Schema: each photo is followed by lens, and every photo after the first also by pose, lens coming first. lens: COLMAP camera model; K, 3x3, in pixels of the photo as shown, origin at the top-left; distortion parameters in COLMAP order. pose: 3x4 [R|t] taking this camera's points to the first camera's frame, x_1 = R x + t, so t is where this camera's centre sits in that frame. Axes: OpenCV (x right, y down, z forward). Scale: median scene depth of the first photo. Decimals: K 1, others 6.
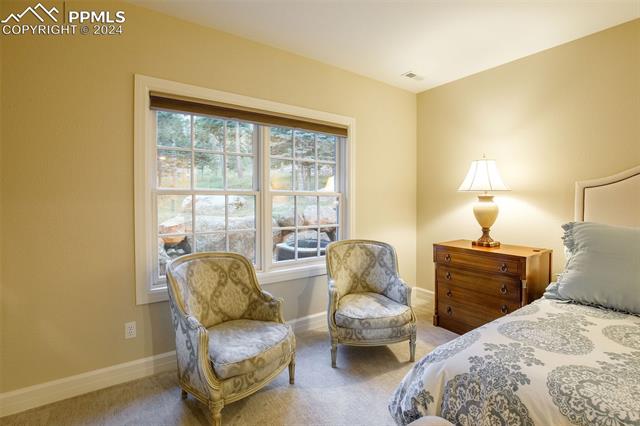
lens RADIAL K [[299.7, 0, 320.6], [0, 299.7, 200.9], [0, 0, 1]] dist [-0.003266, -0.000355]
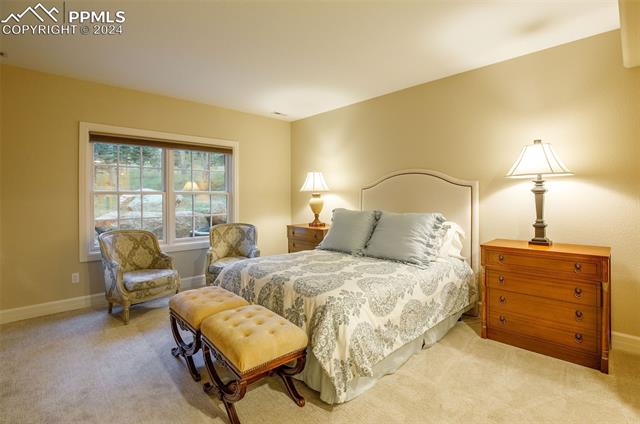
lens RADIAL K [[300.8, 0, 305.9], [0, 300.8, 191.5], [0, 0, 1]] dist [0.003853, 0.001419]
pose [[0.993132, -0.003451, 0.116953, 0.405895], [0.005757, 0.999796, -0.019383, -0.000819], [-0.116862, 0.019923, 0.992948, -0.761283]]
